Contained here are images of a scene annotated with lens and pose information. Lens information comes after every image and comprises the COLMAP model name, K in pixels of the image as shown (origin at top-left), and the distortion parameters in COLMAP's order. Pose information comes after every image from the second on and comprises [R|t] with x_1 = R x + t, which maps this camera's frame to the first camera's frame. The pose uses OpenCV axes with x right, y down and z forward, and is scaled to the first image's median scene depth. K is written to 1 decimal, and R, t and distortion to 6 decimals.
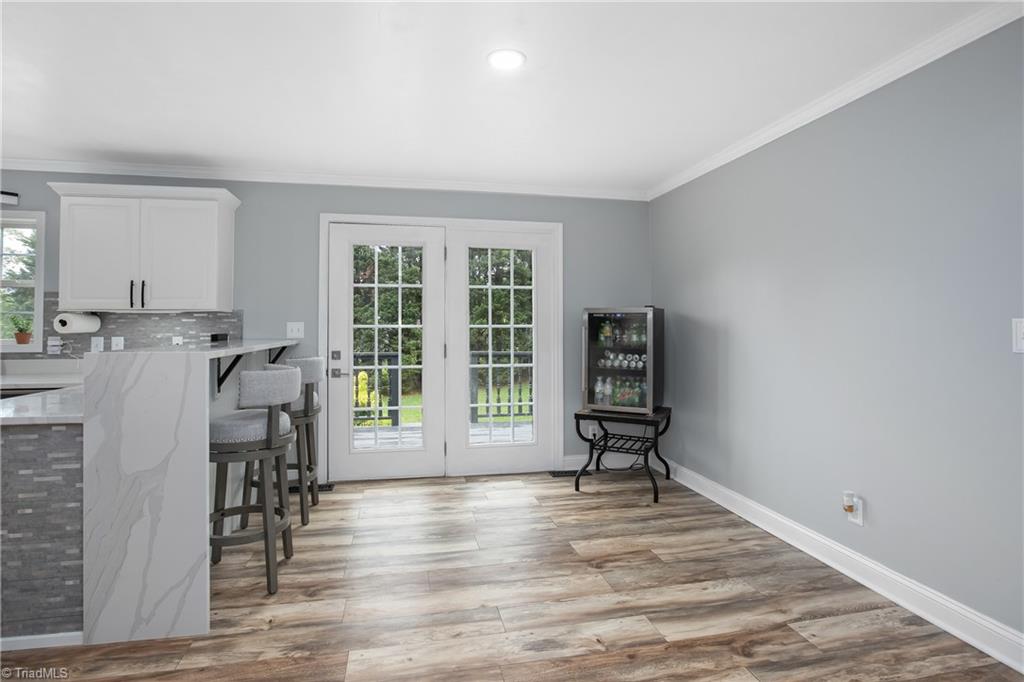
lens RADIAL K [[493.2, 0, 511.8], [0, 493.2, 317.6], [0, 0, 1]] dist [-0.017444, 0.000024]
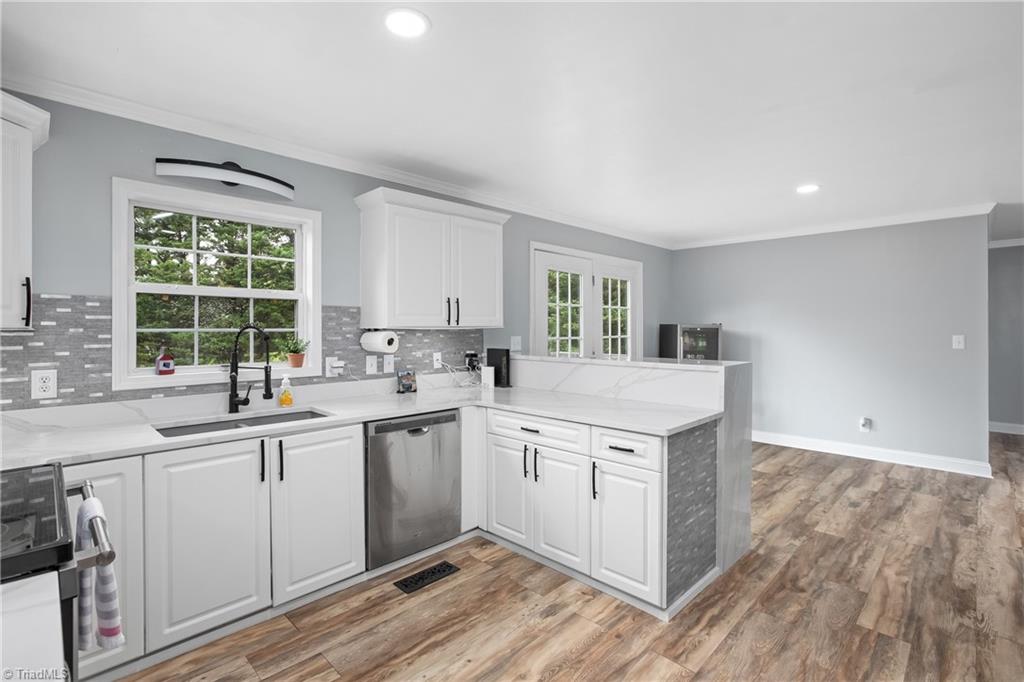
lens RADIAL K [[472.0, 0, 511.7], [0, 472.0, 328.4], [0, 0, 1]] dist [0.001439, 0.000234]
pose [[0.829734, -0.003147, 0.558150, -1.210550], [-0.005661, 0.999885, 0.014053, -0.026947], [-0.558130, -0.014820, 0.829621, 0.123747]]
